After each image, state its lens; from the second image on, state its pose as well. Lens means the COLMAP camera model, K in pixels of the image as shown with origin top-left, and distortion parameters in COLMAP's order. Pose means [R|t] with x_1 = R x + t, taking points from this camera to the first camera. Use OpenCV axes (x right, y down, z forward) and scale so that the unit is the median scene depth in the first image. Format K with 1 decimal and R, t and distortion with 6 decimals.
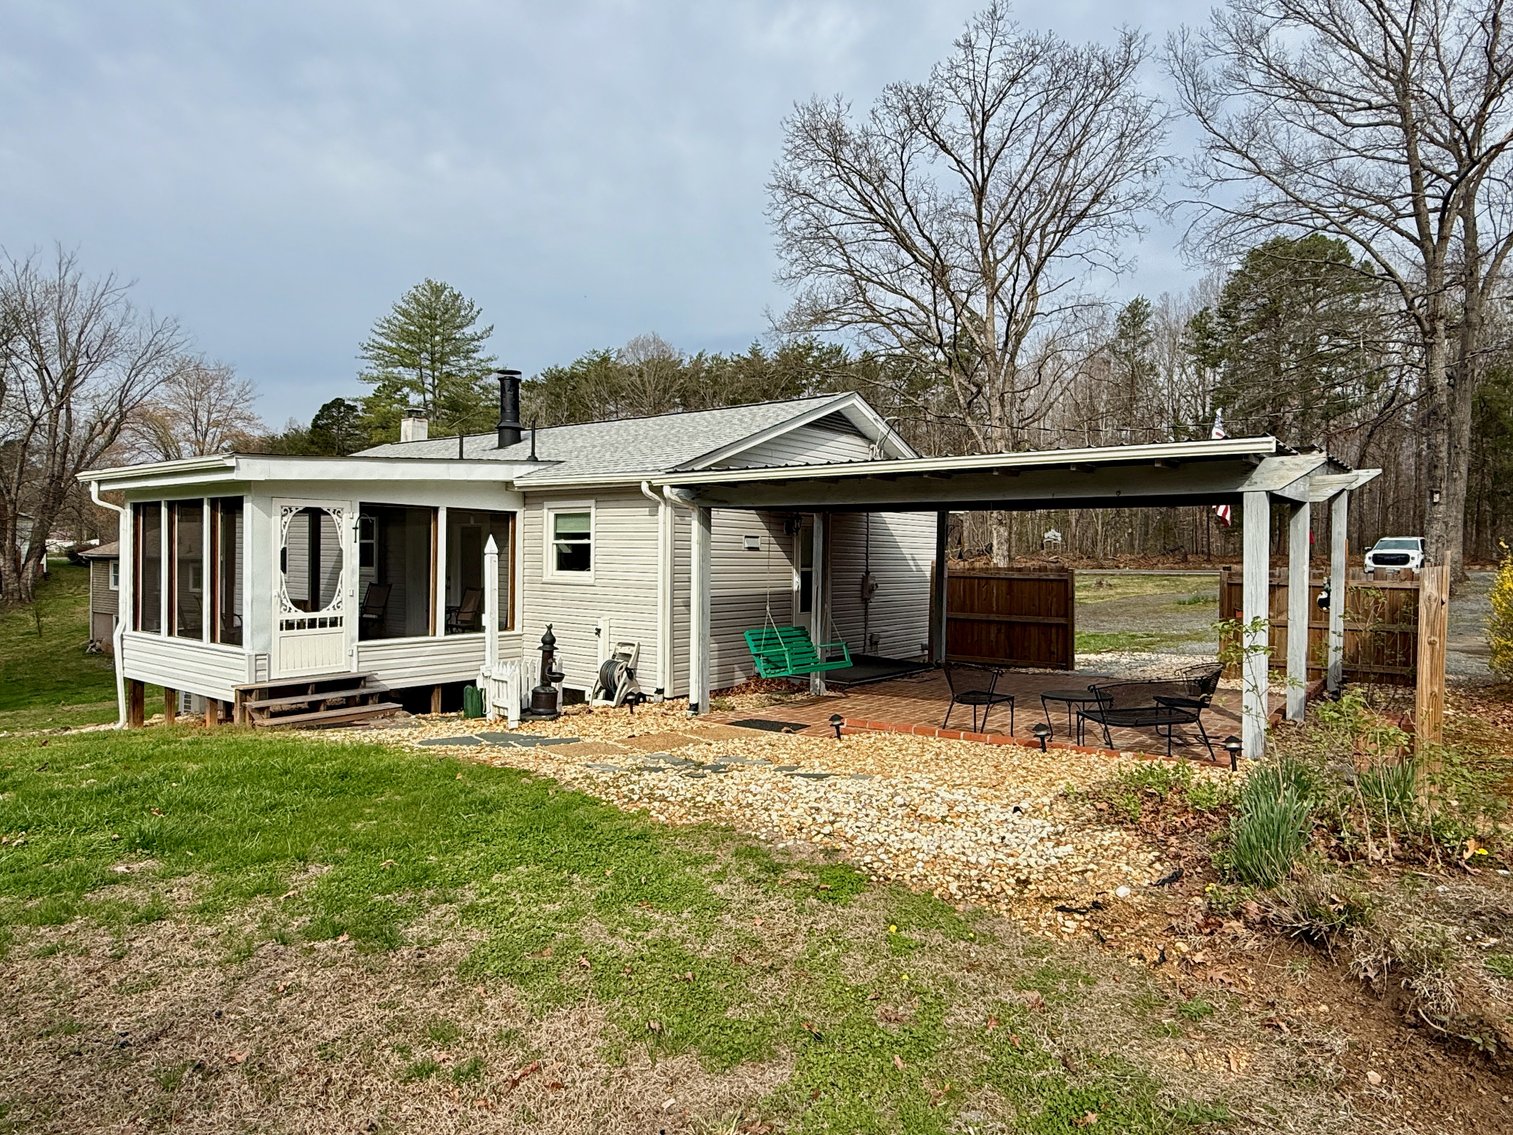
lens RADIAL K [[915.4, 0, 756.5], [0, 915.4, 567.5], [0, 0, 1]] dist [0.004846, 0.001445]
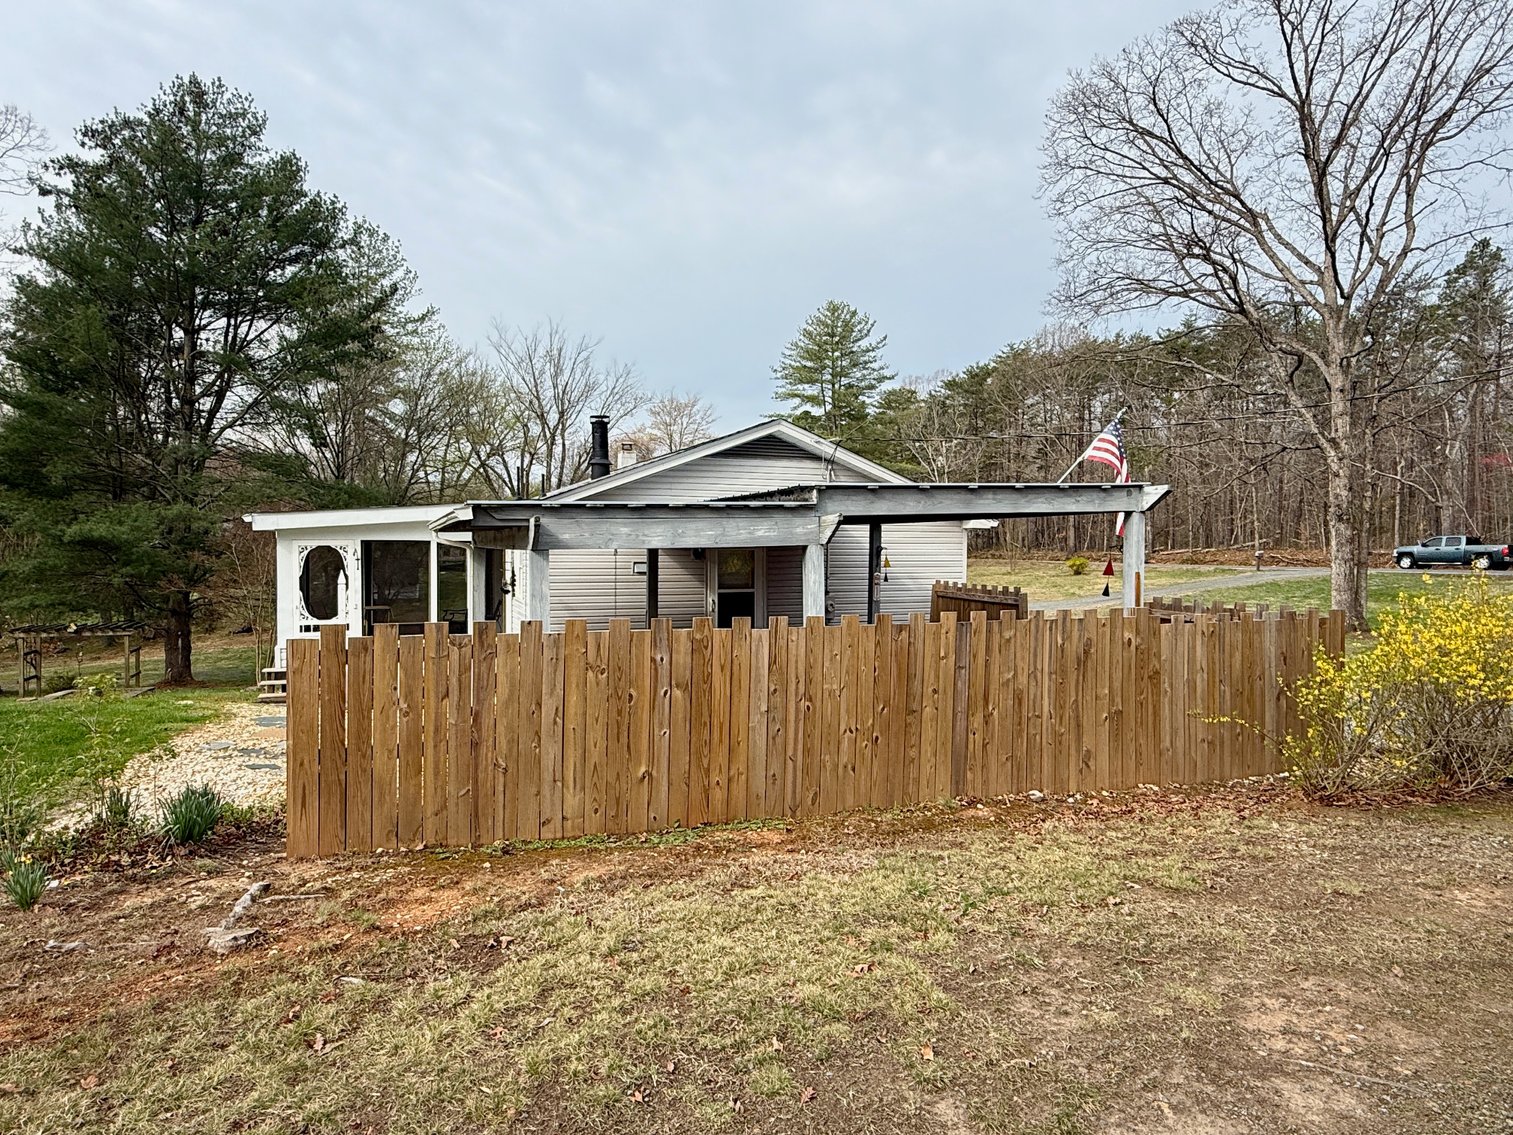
lens RADIAL K [[915.4, 0, 756.5], [0, 915.4, 567.5], [0, 0, 1]] dist [0.004846, 0.001445]
pose [[0.859496, 0.004311, -0.511124, 0.127552], [0.000012, 0.999964, 0.008454, -0.006892], [0.511143, -0.007272, 0.859465, 0.020183]]
